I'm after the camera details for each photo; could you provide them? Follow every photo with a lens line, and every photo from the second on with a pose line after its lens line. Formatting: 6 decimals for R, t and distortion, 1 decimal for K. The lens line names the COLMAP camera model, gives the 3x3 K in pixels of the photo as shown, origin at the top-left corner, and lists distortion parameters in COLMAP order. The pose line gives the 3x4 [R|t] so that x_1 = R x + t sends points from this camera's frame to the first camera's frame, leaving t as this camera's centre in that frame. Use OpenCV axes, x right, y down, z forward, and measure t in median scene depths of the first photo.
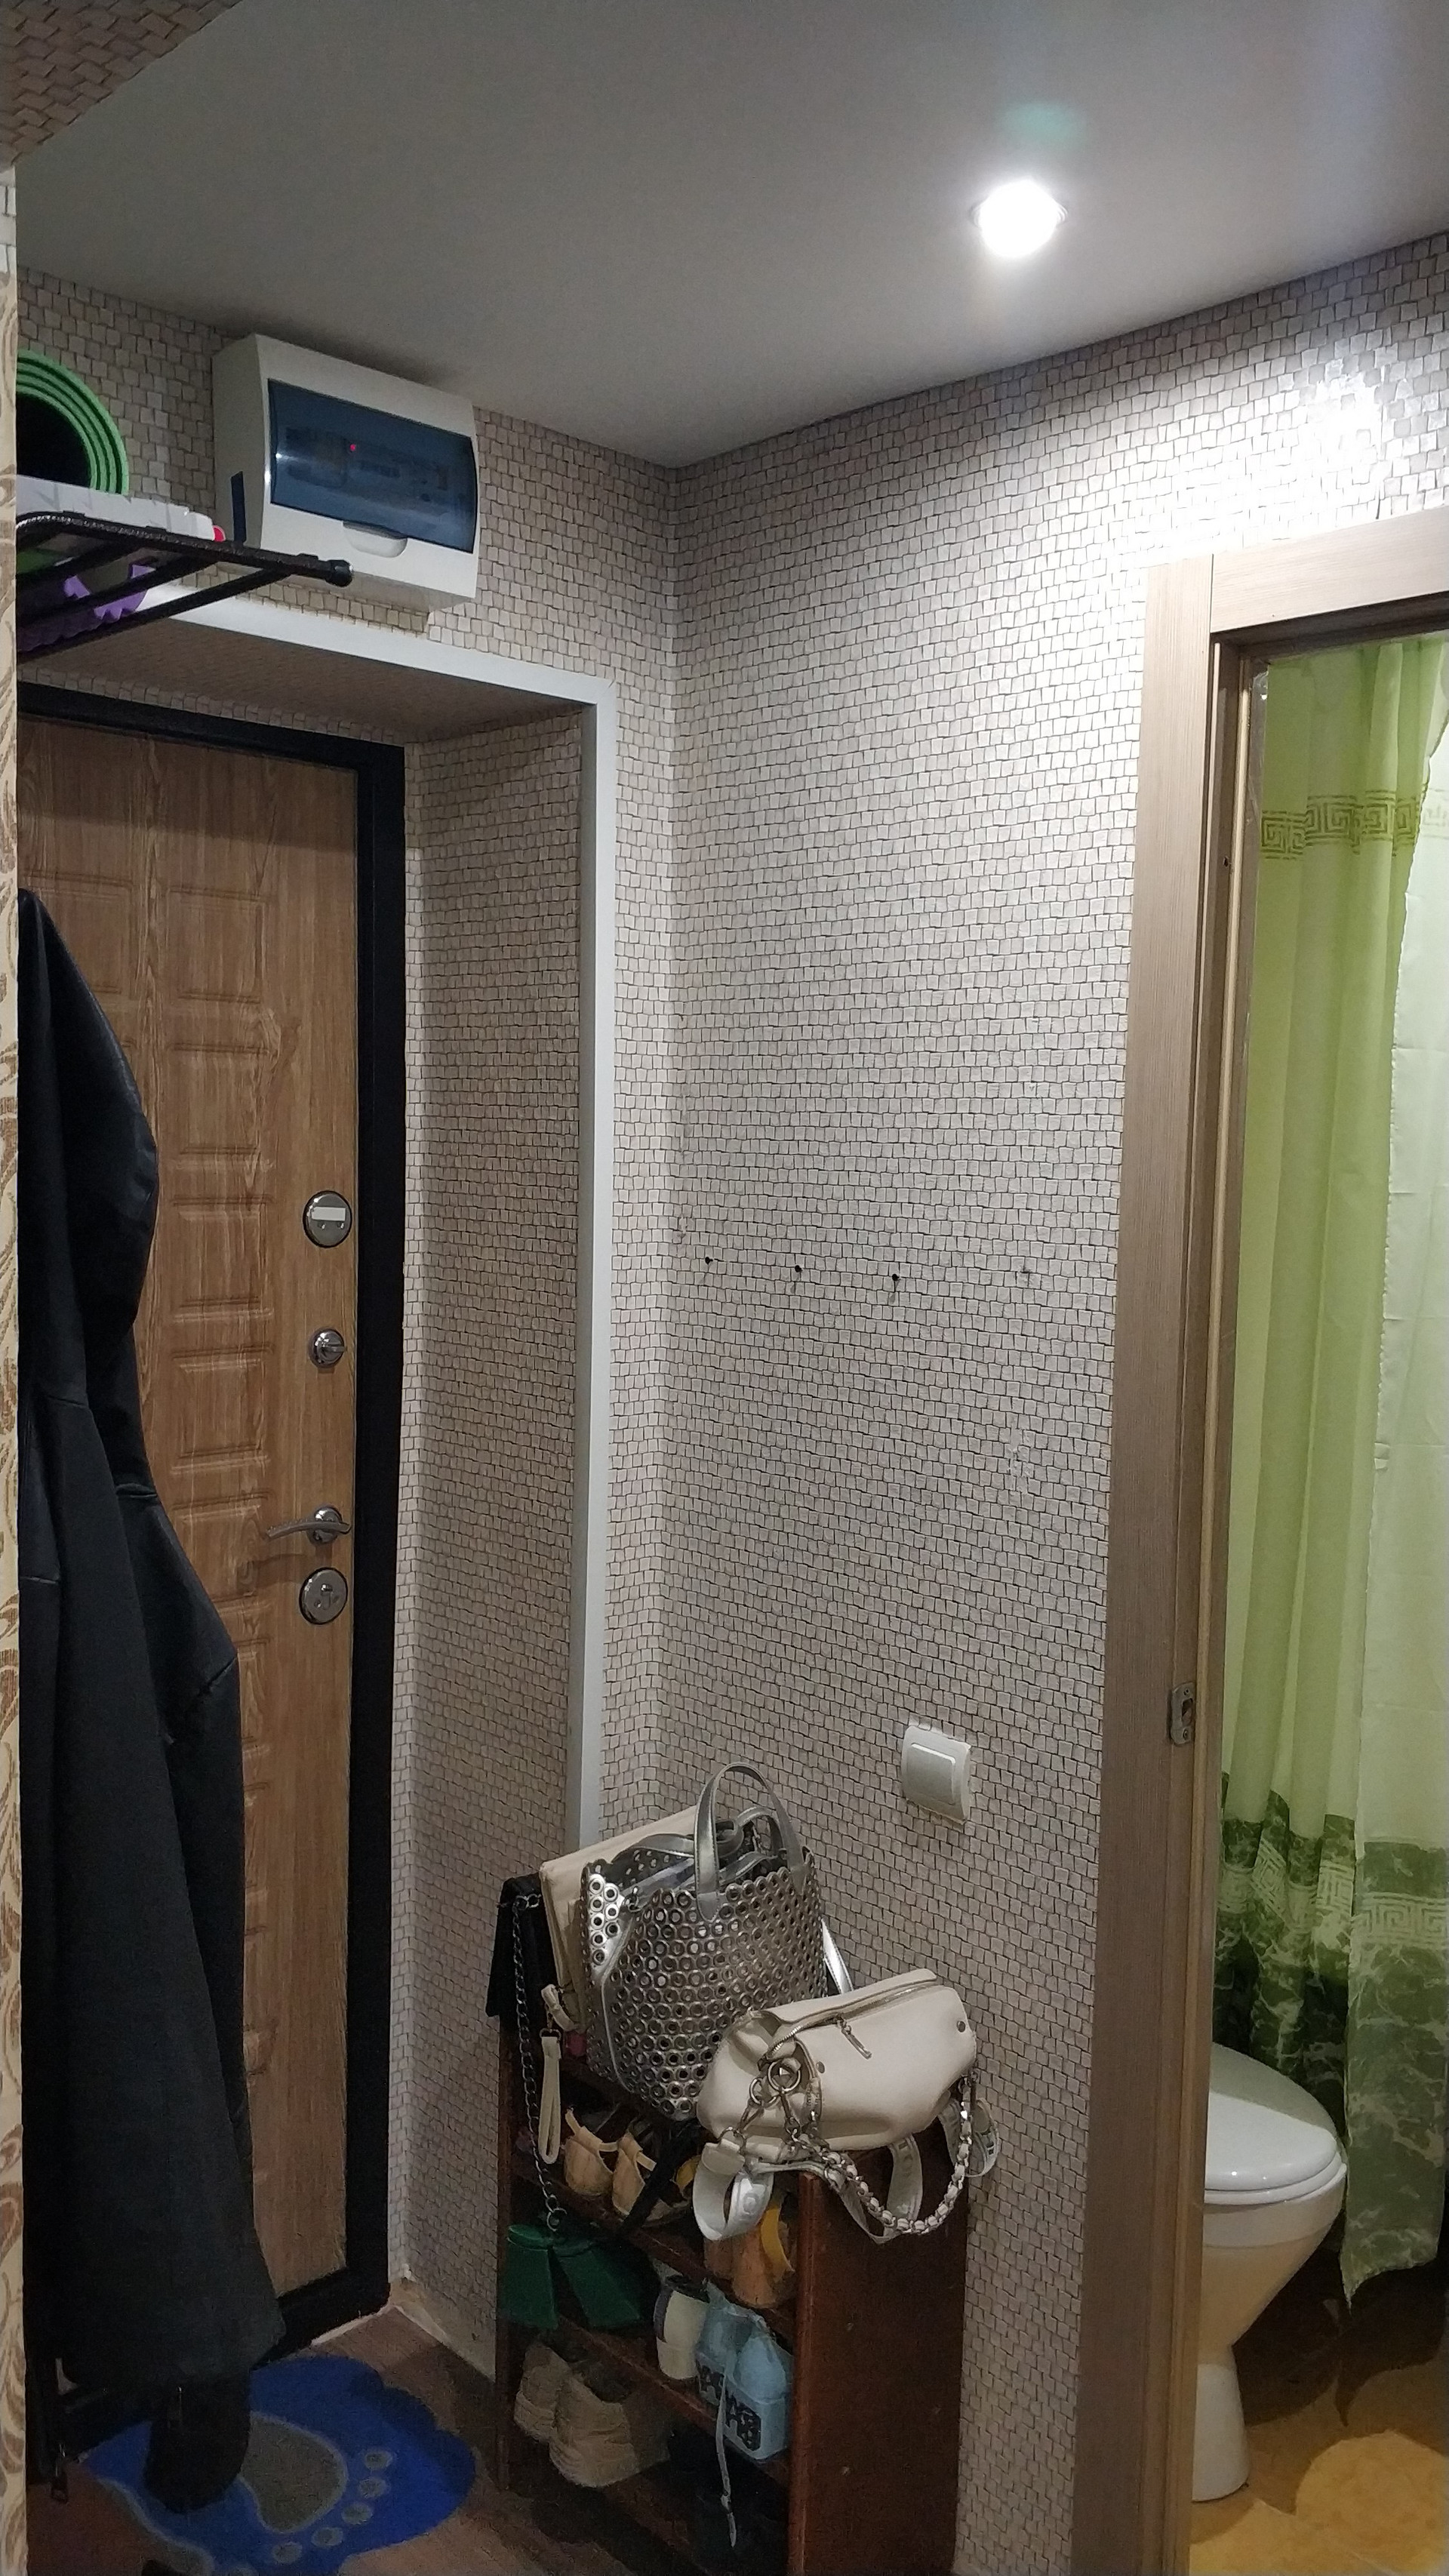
lens RADIAL K [[2038.1, 0, 776.7], [0, 2038.1, 1268.6], [0, 0, 1]] dist [0.067046, -0.090664]
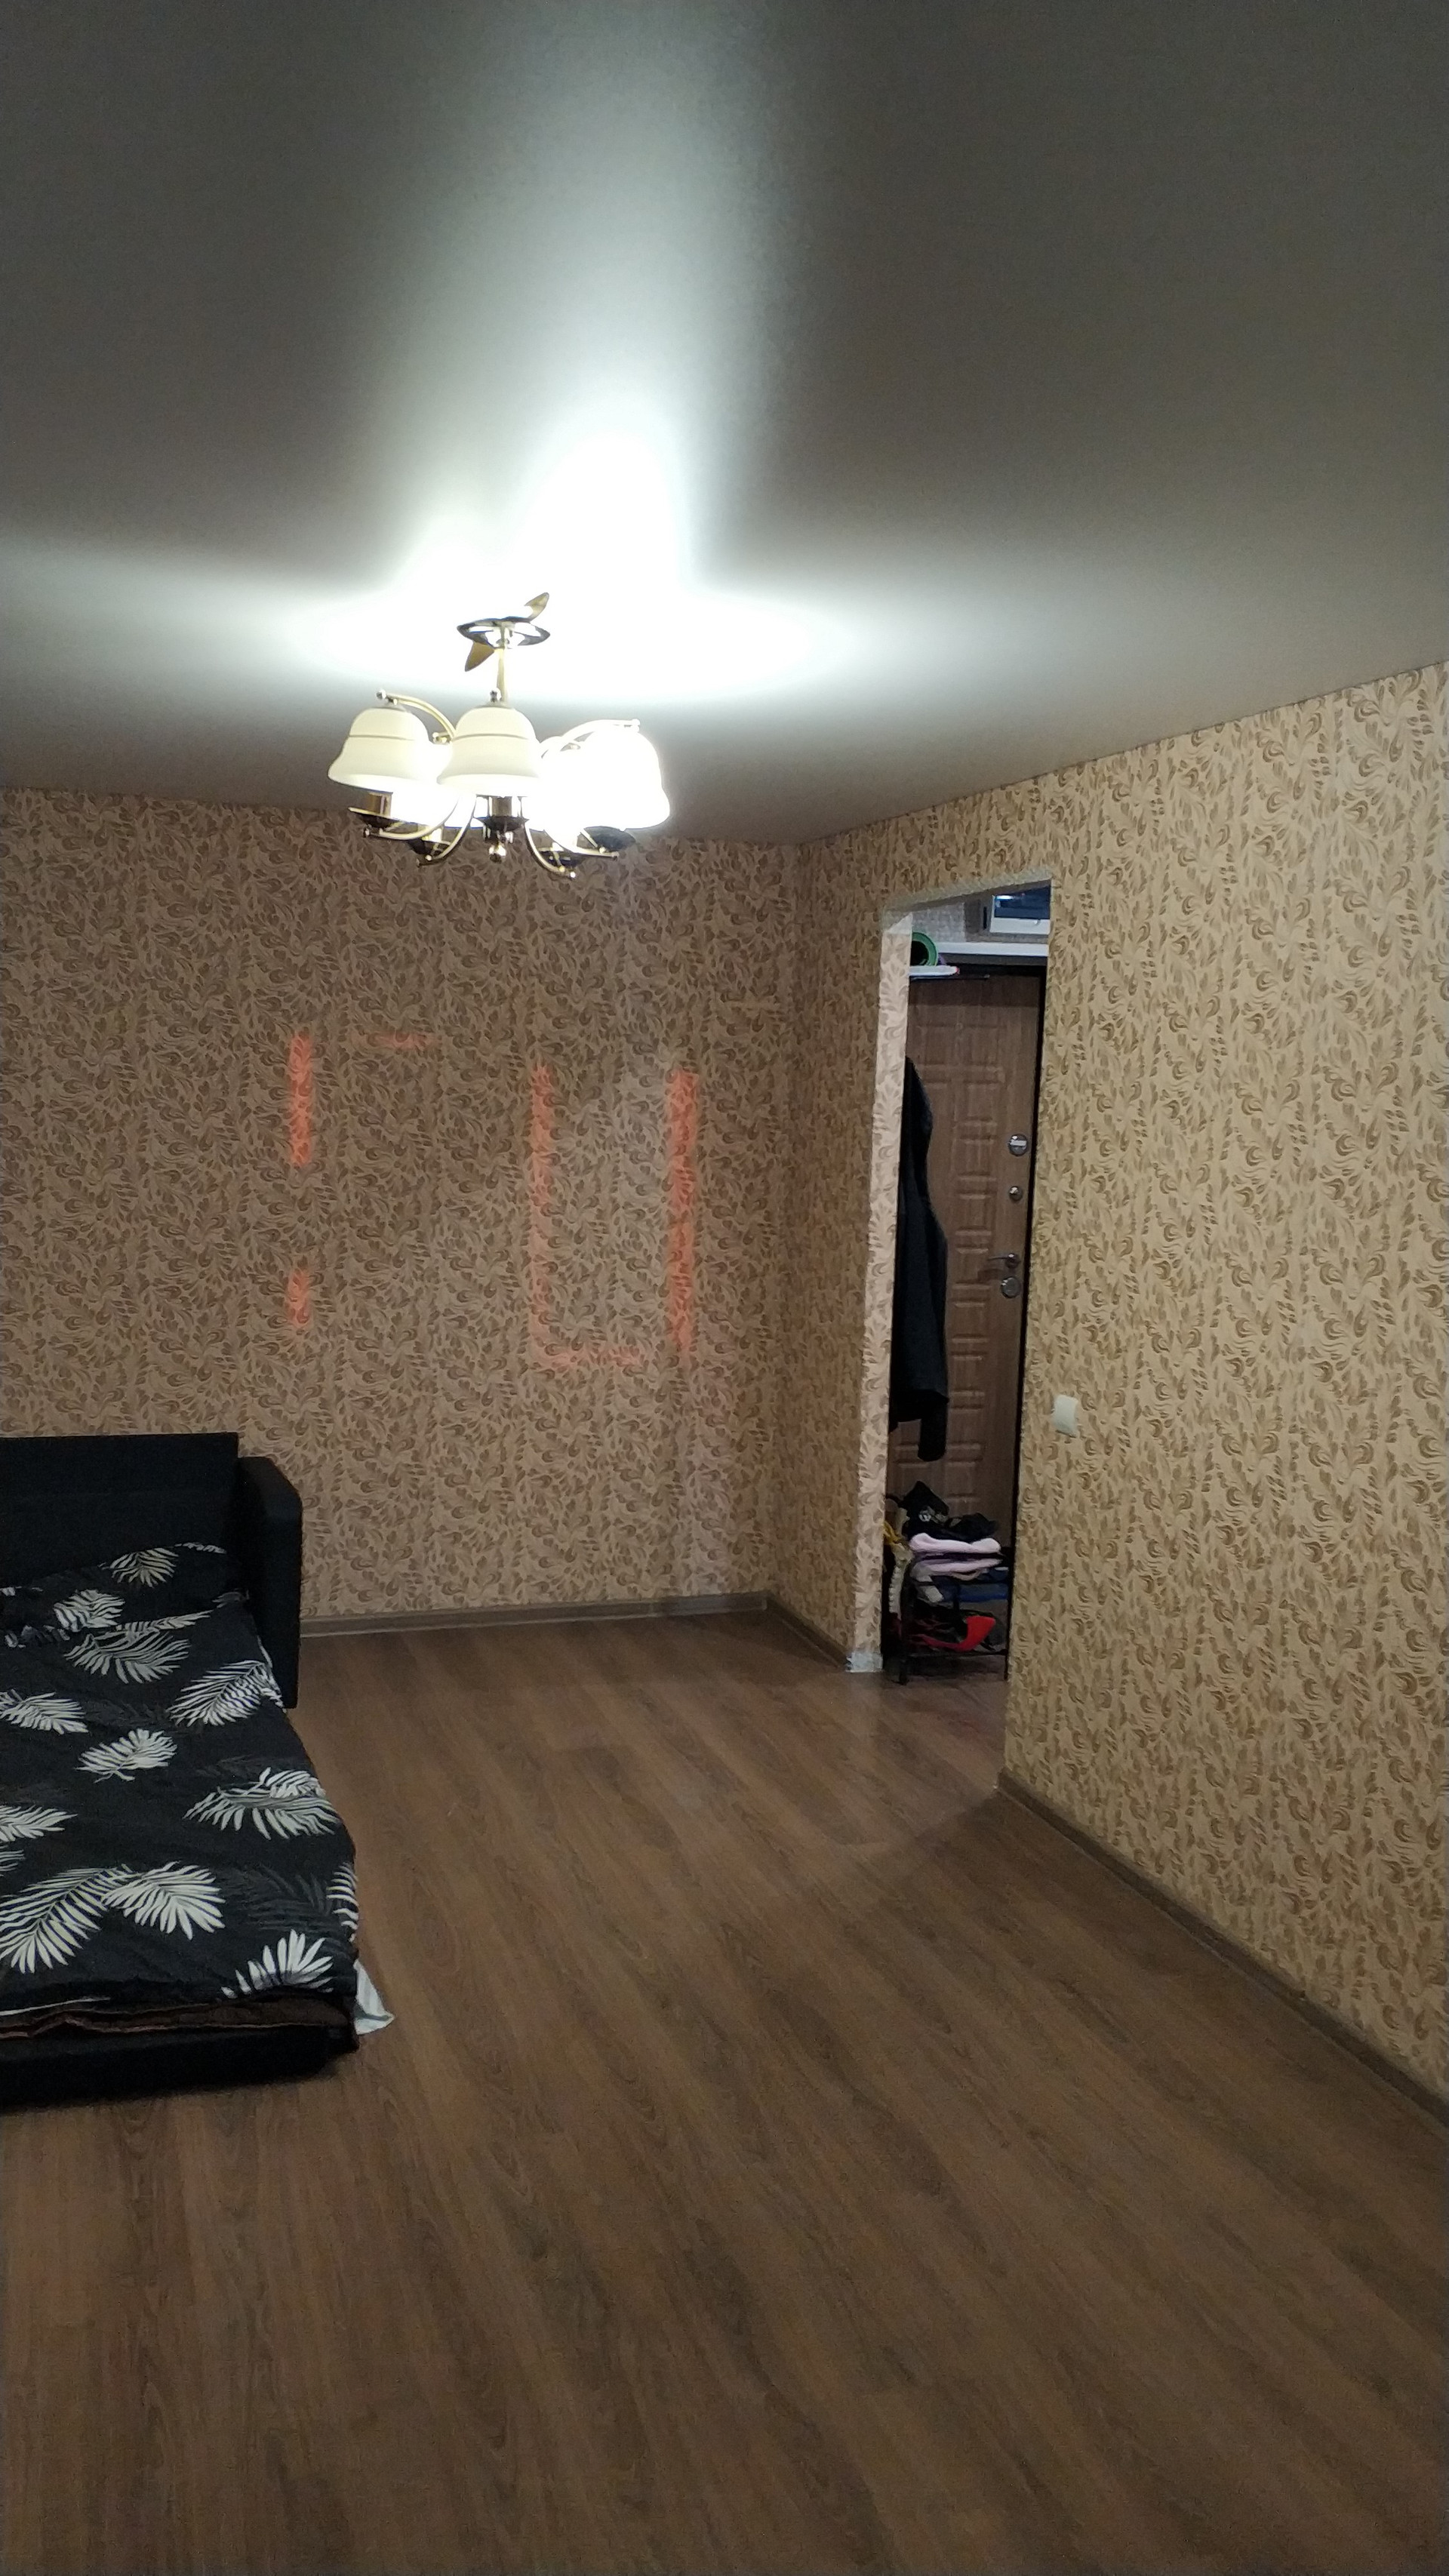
lens RADIAL K [[2038.1, 0, 724.2], [0, 2038.1, 1306.2], [0, 0, 1]] dist [0.067046, -0.090664]
pose [[0.893594, 0.063838, -0.444314, 0.763048], [-0.047116, 0.997707, 0.048588, 0.088785], [0.446397, -0.022484, 0.894553, -1.876867]]
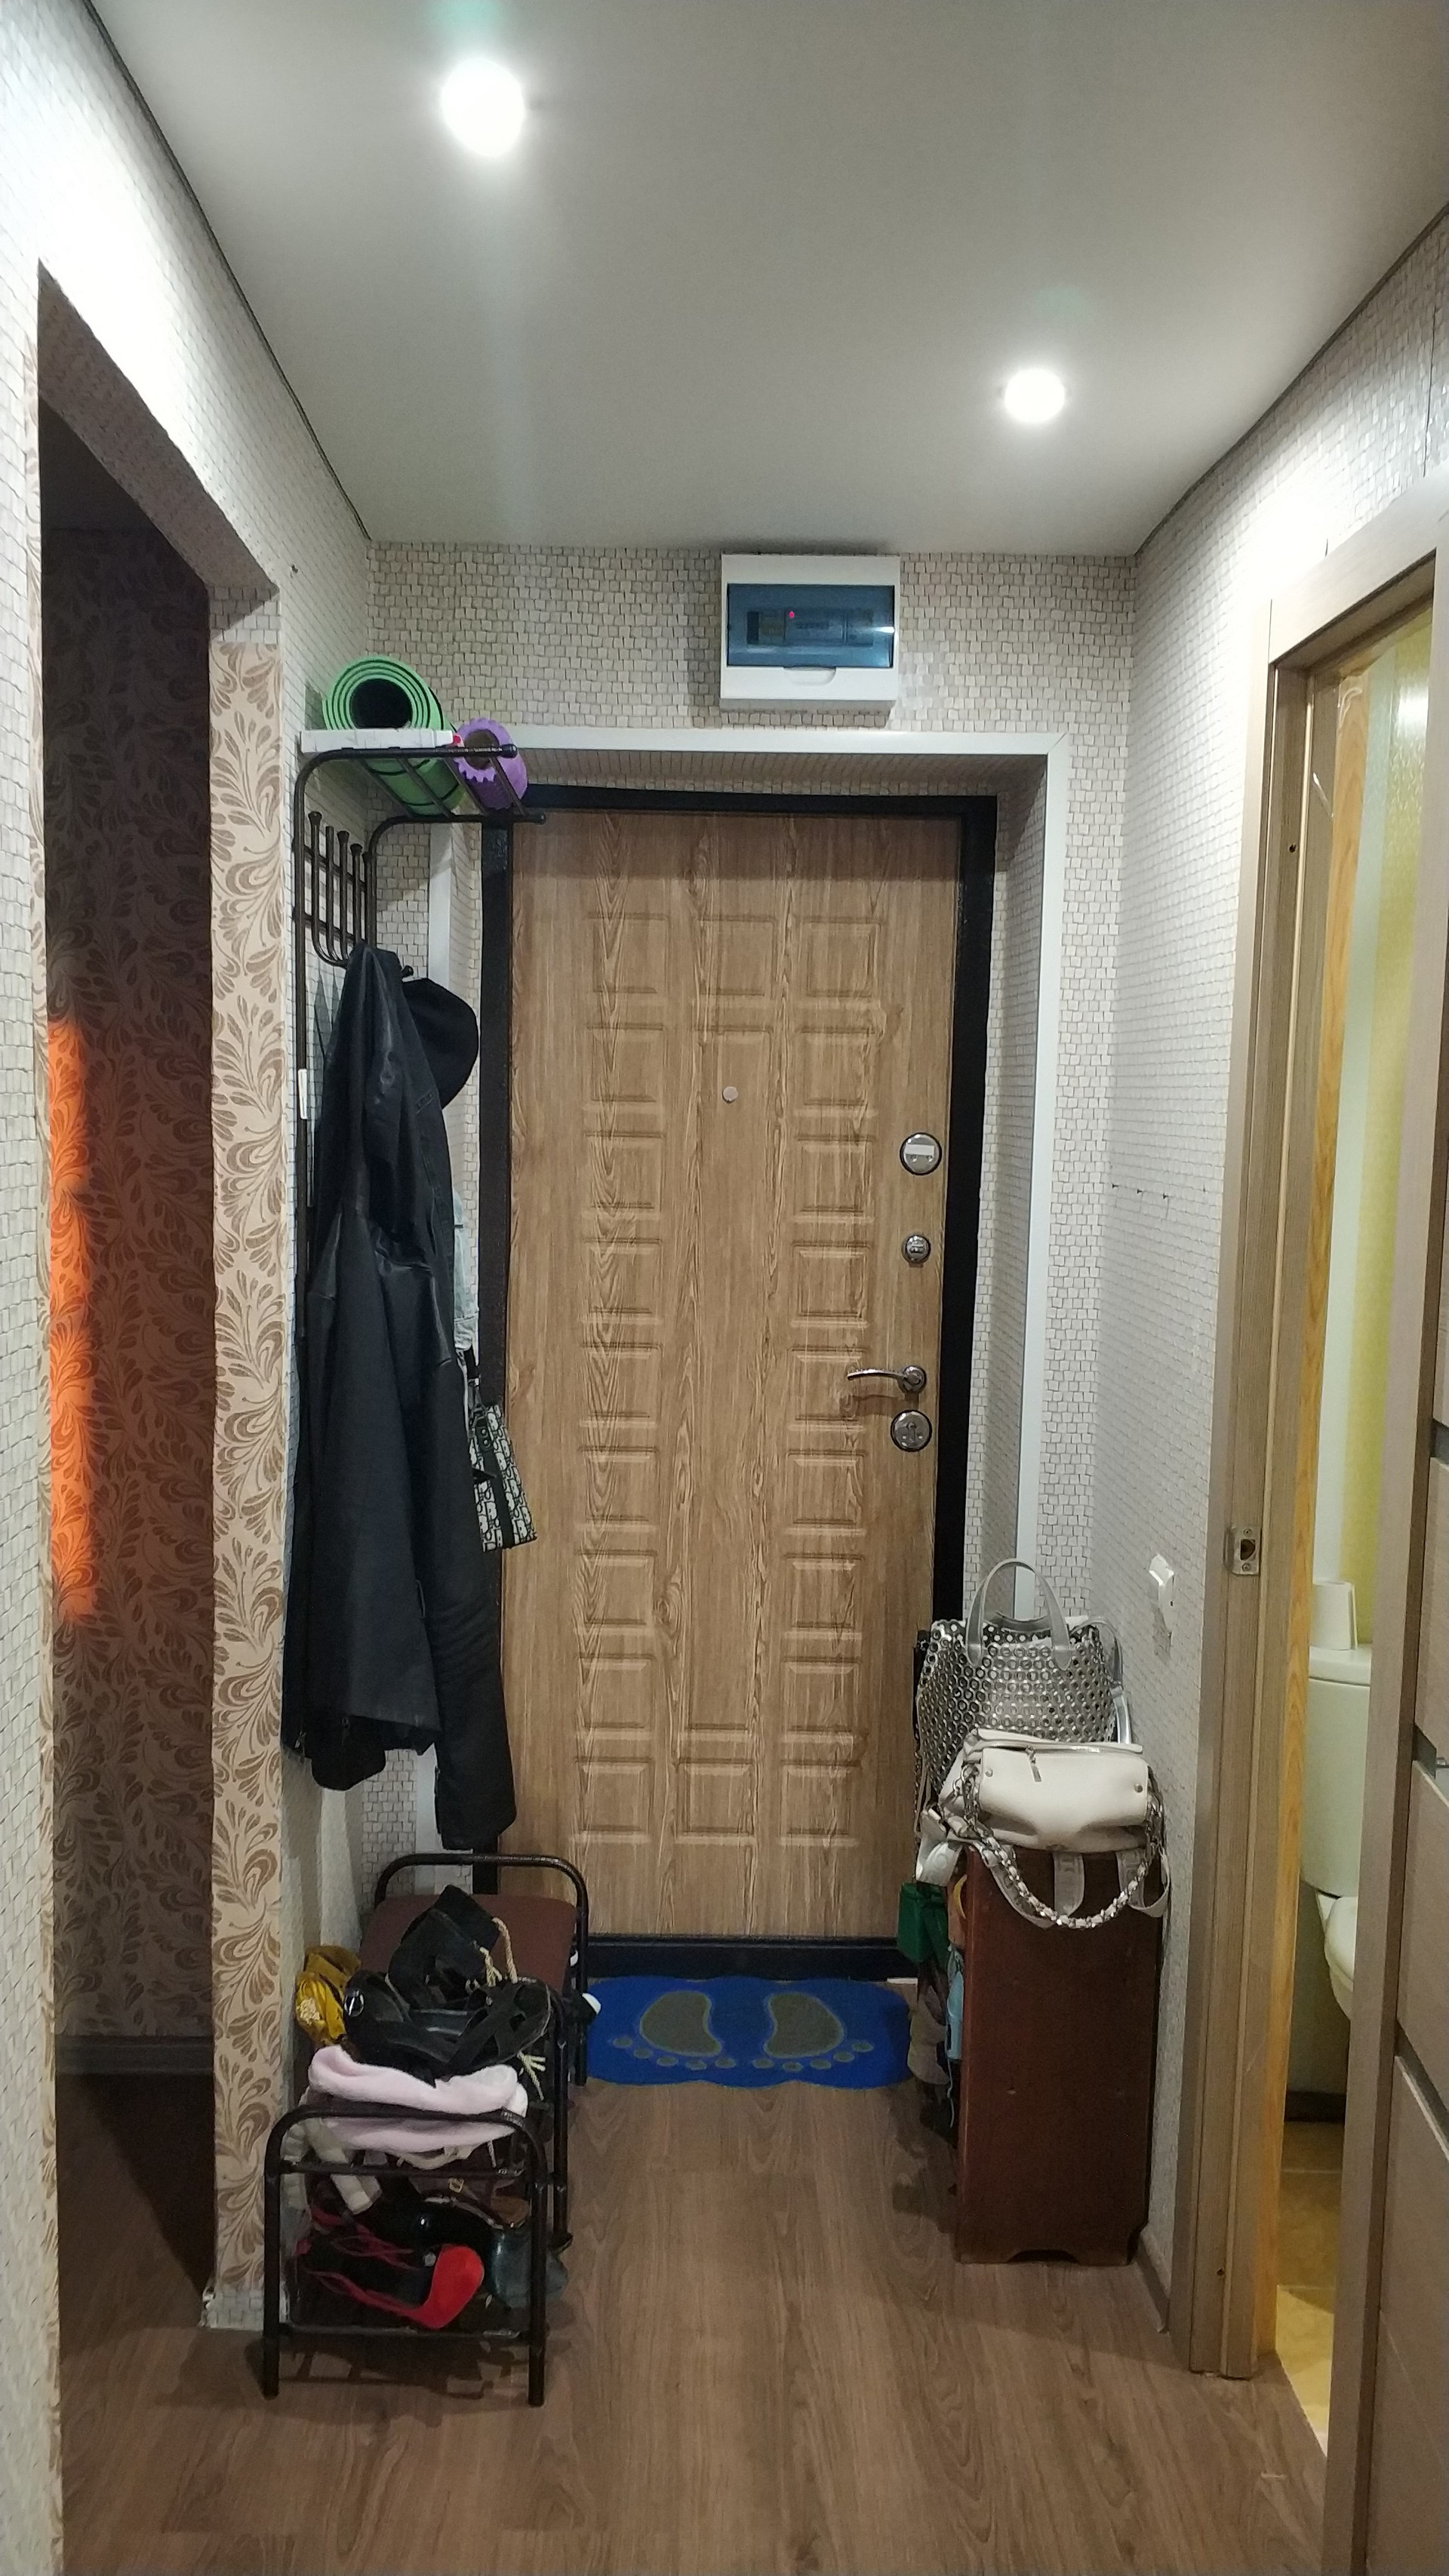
lens RADIAL K [[2038.1, 0, 720.9], [0, 2038.1, 1308.4], [0, 0, 1]] dist [0.067046, -0.090664]
pose [[0.725323, 0.066902, -0.685150, 0.745329], [-0.050167, 0.997757, 0.044319, 0.029896], [0.686578, 0.002226, 0.727053, -0.093611]]
